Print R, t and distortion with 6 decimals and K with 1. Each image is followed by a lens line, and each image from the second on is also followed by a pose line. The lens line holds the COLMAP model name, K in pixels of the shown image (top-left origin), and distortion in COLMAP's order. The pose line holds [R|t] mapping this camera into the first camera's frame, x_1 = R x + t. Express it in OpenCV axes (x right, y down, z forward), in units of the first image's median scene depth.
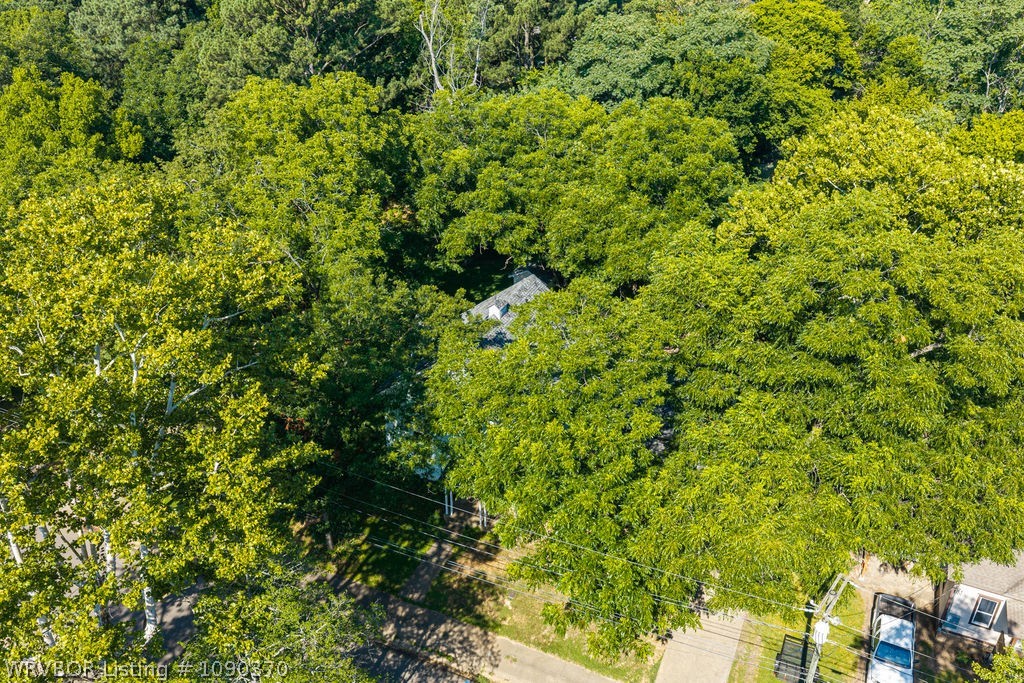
lens RADIAL K [[813.0, 0, 512.0], [0, 813.0, 341.5], [0, 0, 1]] dist [0.002430, -0.006406]
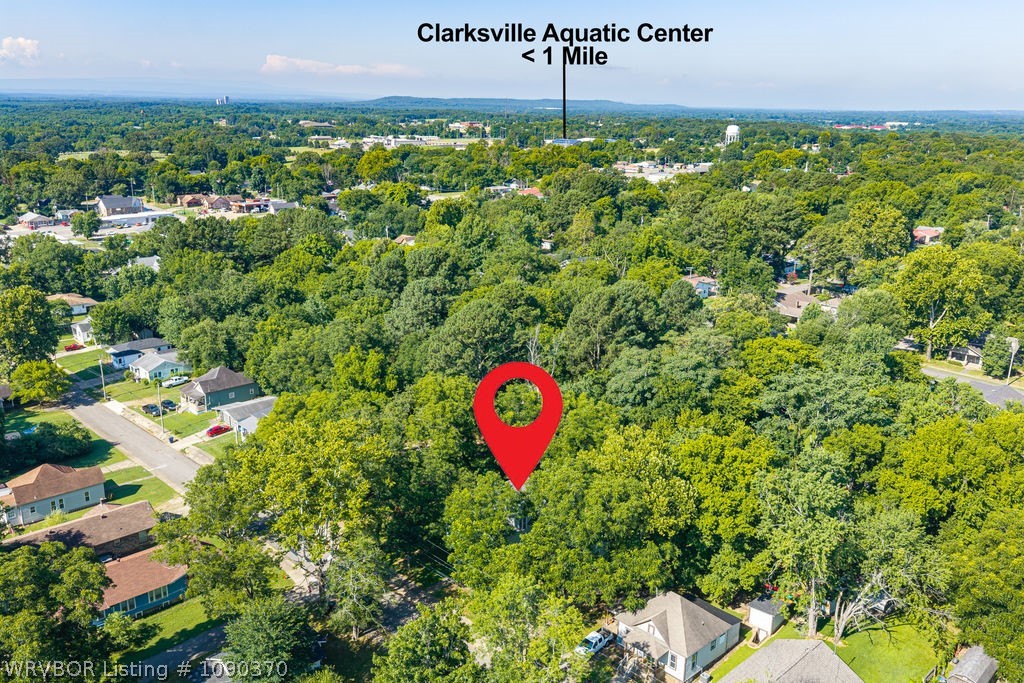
lens RADIAL K [[813.0, 0, 512.0], [0, 813.0, 341.5], [0, 0, 1]] dist [0.002430, -0.006406]
pose [[0.926728, 0.103324, -0.361247, 0.593253], [-0.189963, 0.958360, -0.213213, 0.041052], [0.324175, 0.266214, 0.907767, -0.873066]]
